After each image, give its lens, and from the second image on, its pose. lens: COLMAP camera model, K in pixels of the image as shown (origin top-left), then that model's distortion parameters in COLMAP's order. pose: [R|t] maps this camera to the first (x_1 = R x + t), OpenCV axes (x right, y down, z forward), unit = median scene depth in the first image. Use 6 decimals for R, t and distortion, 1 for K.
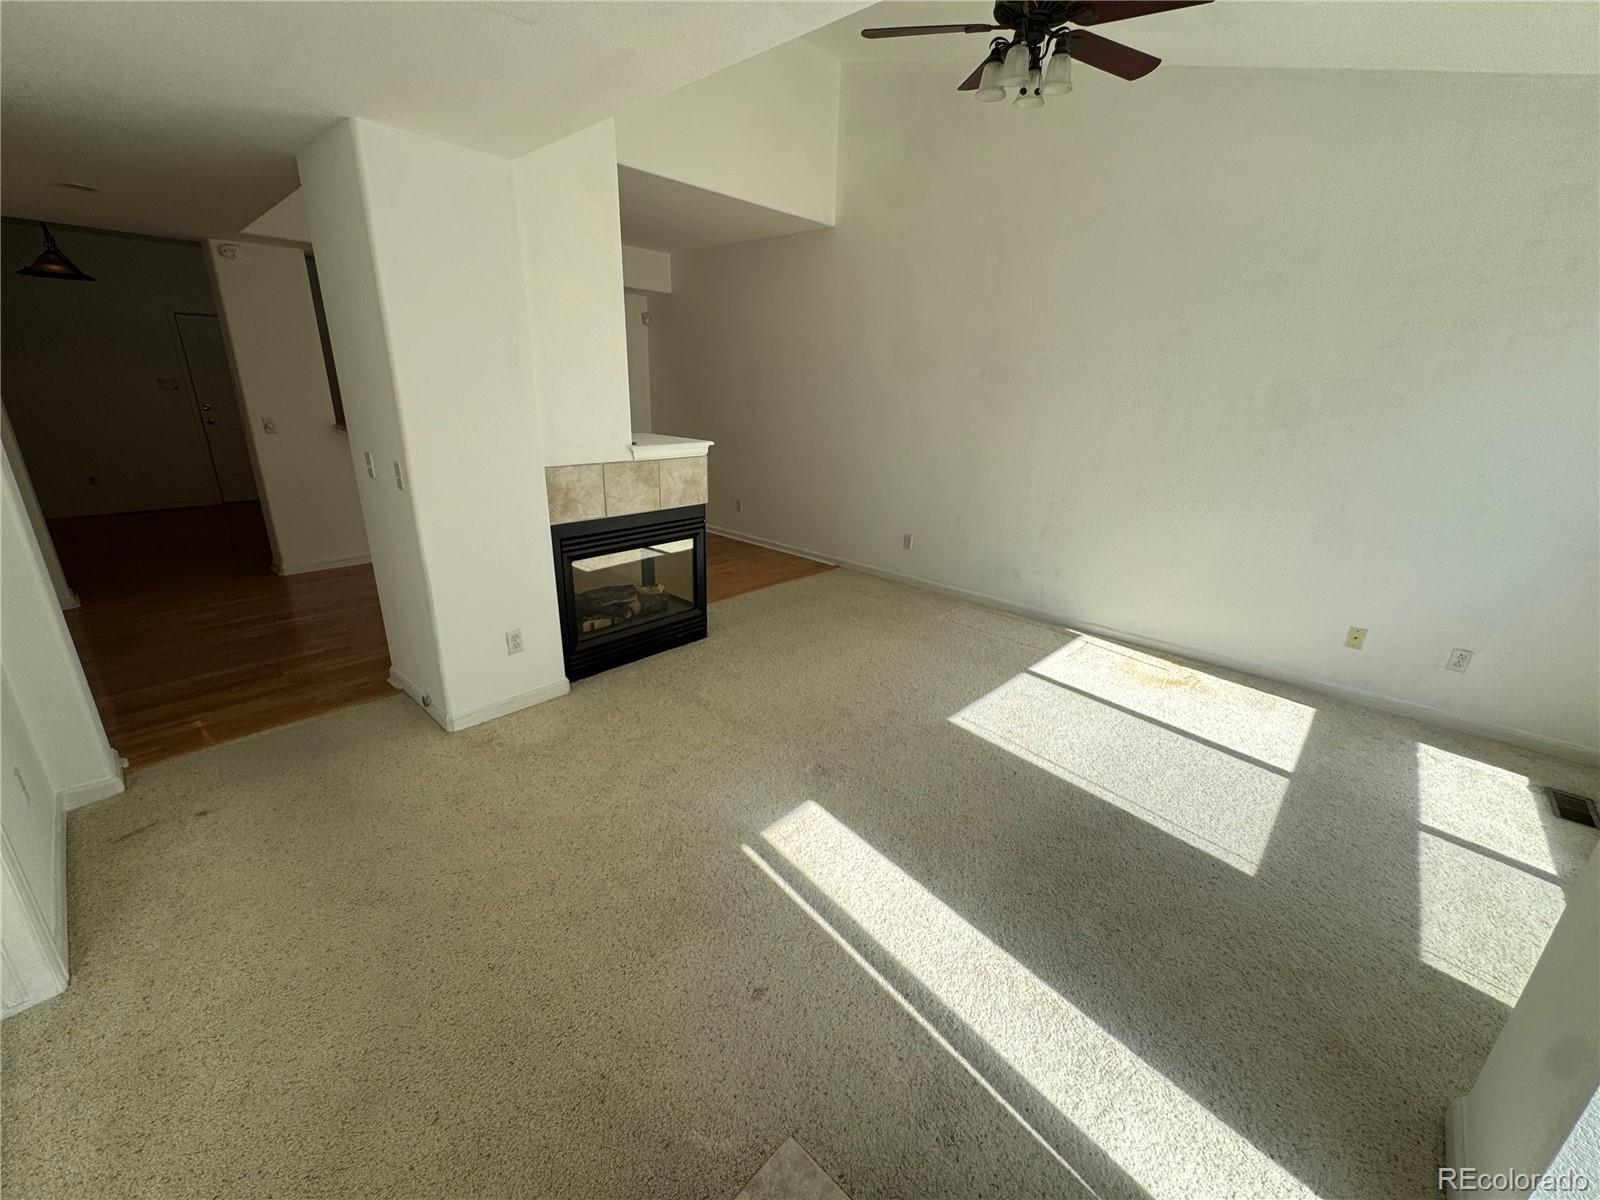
lens RADIAL K [[639.9, 0, 798.0], [0, 639.9, 596.3], [0, 0, 1]] dist [-0.002935, -0.001148]
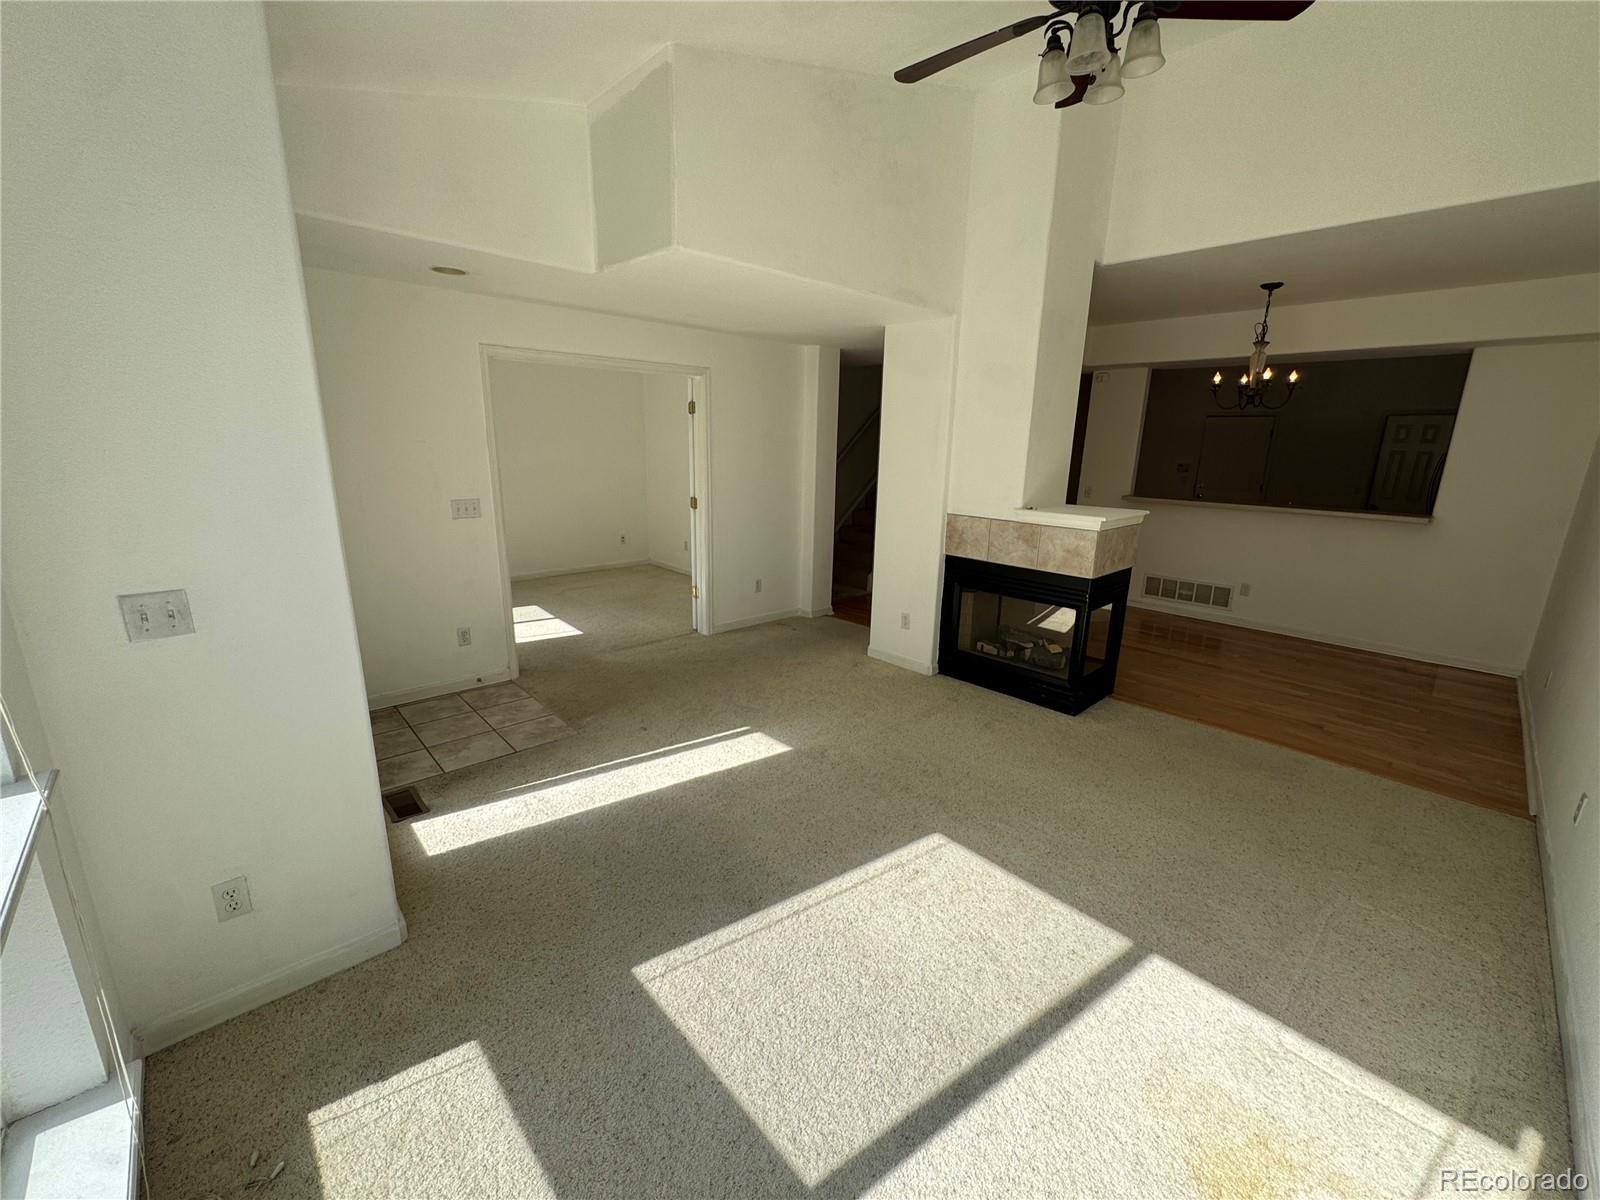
lens RADIAL K [[639.9, 0, 805.4], [0, 639.9, 596.1], [0, 0, 1]] dist [-0.002935, -0.001148]
pose [[-0.056995, 0.205608, -0.976973, 0.917620], [-0.341694, 0.915450, 0.212594, -0.197793], [0.938082, 0.345943, 0.018079, 0.643405]]
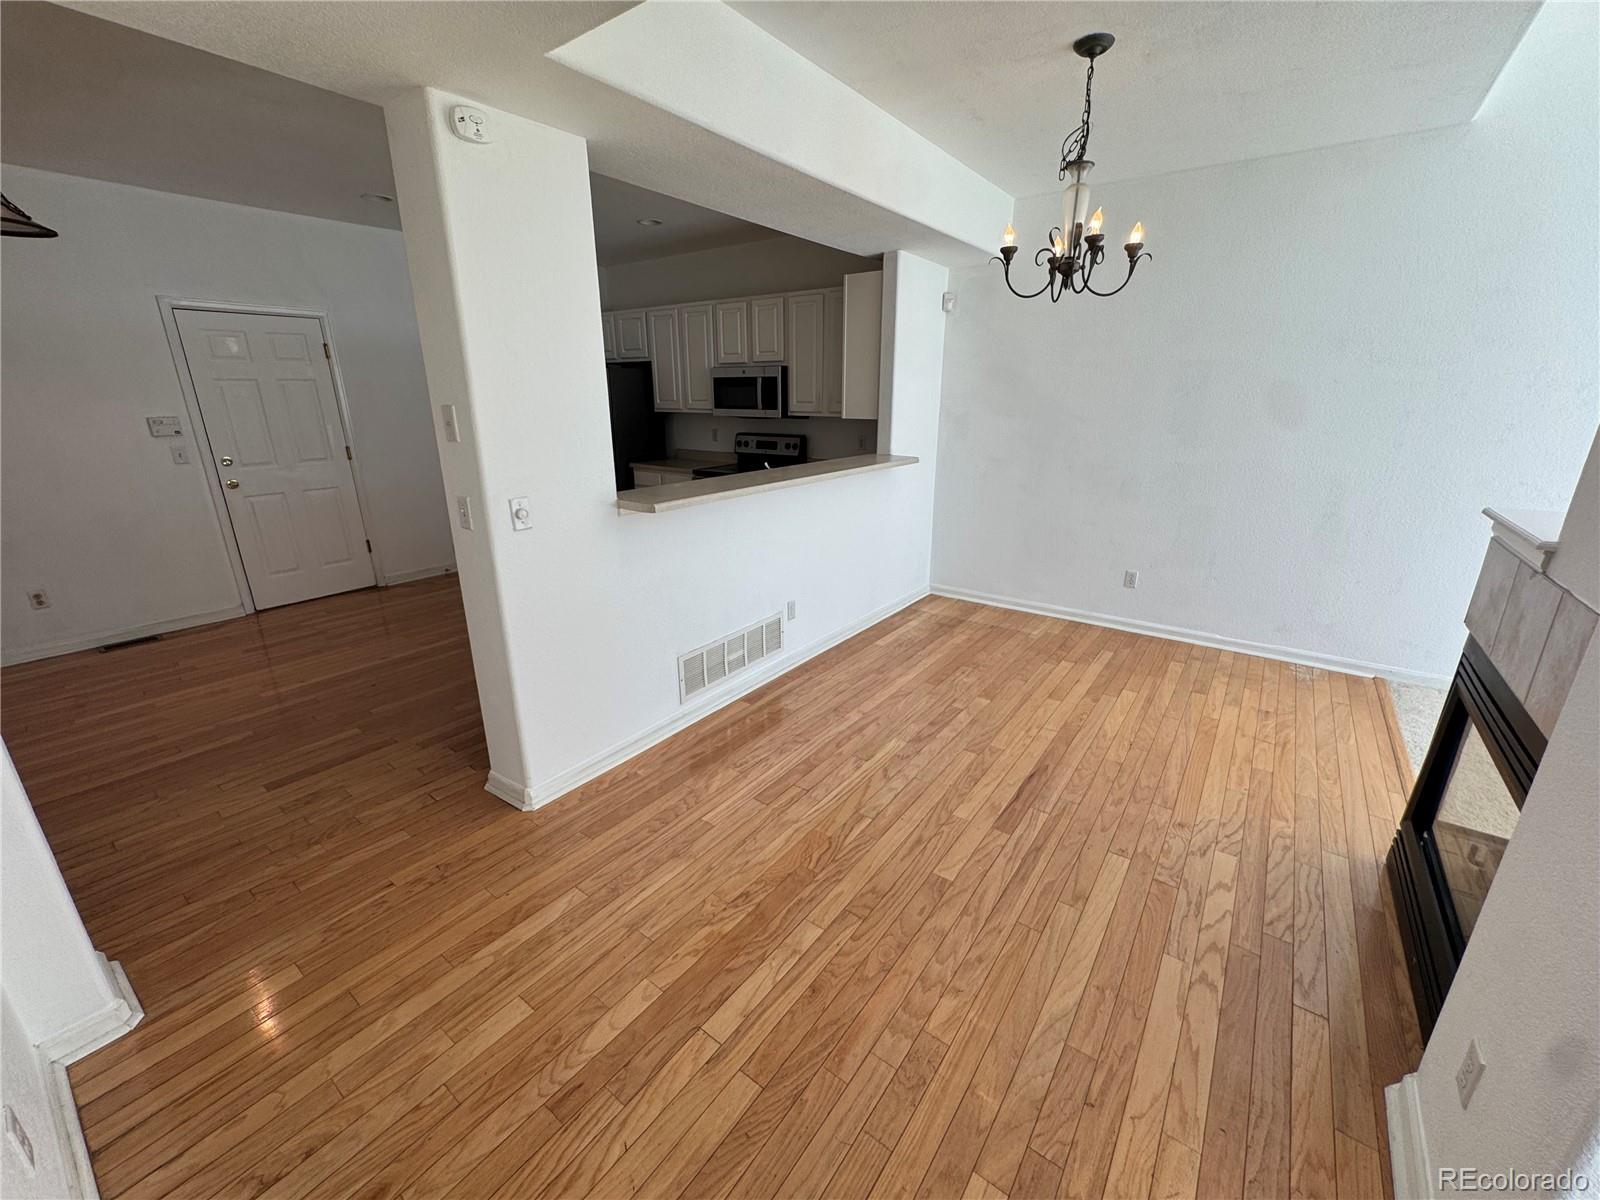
lens RADIAL K [[639.9, 0, 806.0], [0, 639.9, 599.2], [0, 0, 1]] dist [-0.002935, -0.001148]
pose [[0.993566, -0.063067, 0.094069, -0.925723], [0.063881, 0.997941, -0.005660, -0.263795], [-0.093518, 0.011632, 0.995550, 0.710260]]
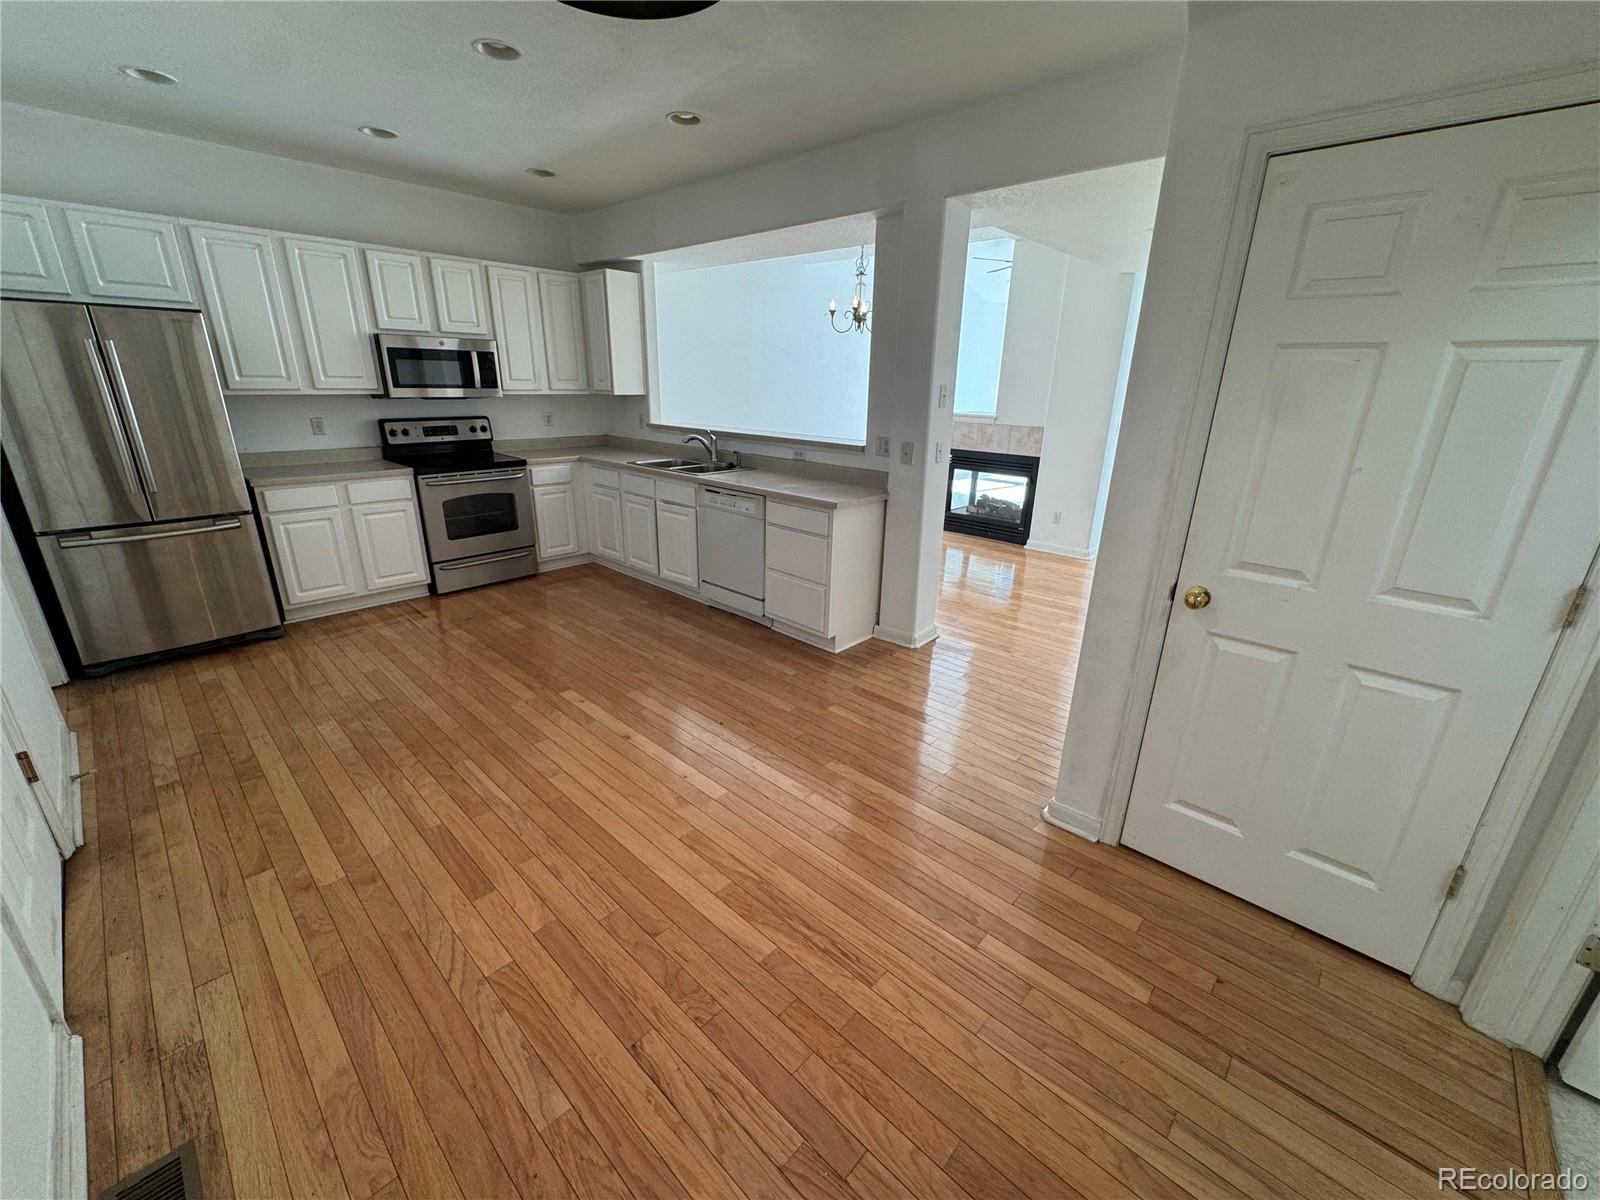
lens RADIAL K [[639.9, 0, 802.3], [0, 639.9, 598.4], [0, 0, 1]] dist [-0.002935, -0.001148]
pose [[0.001190, -0.354654, 0.934997, -2.318480], [0.296489, 0.893082, 0.338378, -0.596427], [-0.955036, 0.276813, 0.106214, 1.582454]]
